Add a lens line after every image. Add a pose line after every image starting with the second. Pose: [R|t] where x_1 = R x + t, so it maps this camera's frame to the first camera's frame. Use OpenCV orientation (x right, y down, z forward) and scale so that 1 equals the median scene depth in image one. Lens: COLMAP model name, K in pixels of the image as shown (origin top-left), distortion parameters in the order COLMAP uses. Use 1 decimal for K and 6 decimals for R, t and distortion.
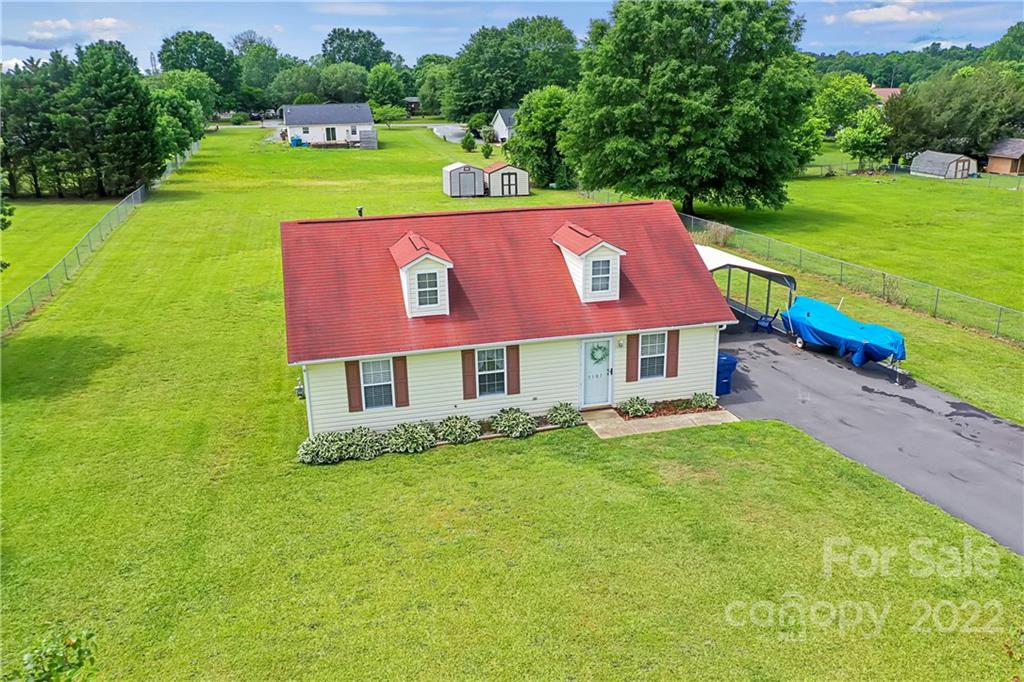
lens RADIAL K [[813.3, 0, 512.8], [0, 813.3, 327.2], [0, 0, 1]] dist [-0.004790, -0.000636]
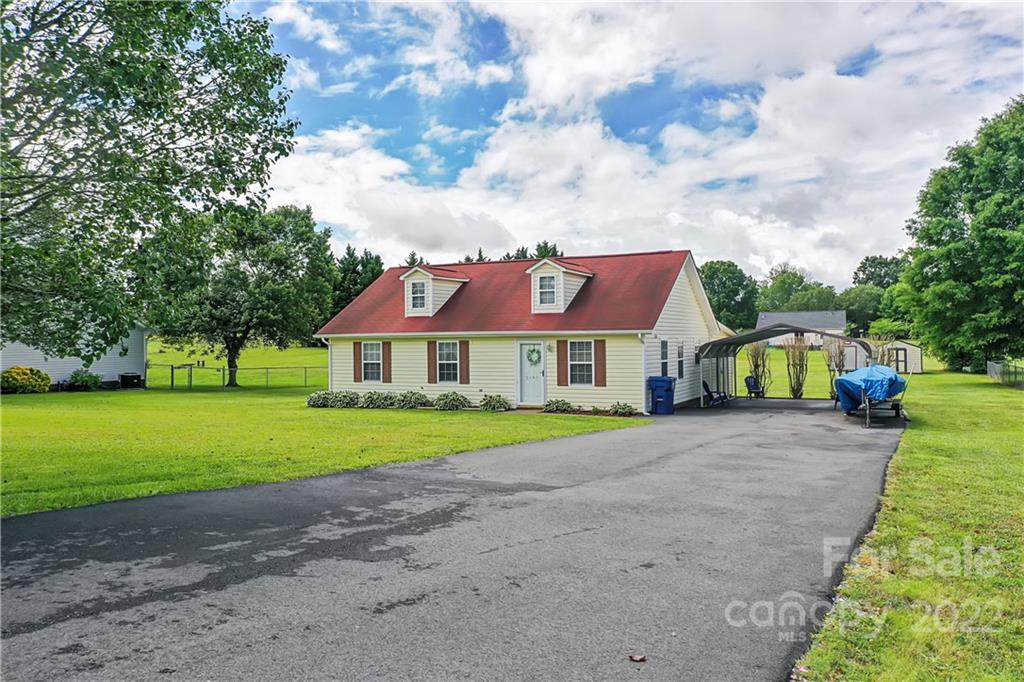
lens RADIAL K [[813.3, 0, 517.7], [0, 813.3, 335.8], [0, 0, 1]] dist [-0.004790, -0.000636]
pose [[0.764795, 0.005167, -0.644253, 0.375230], [-0.191044, 0.956813, -0.219115, 0.118311], [0.615297, 0.290658, 0.732753, 0.070909]]
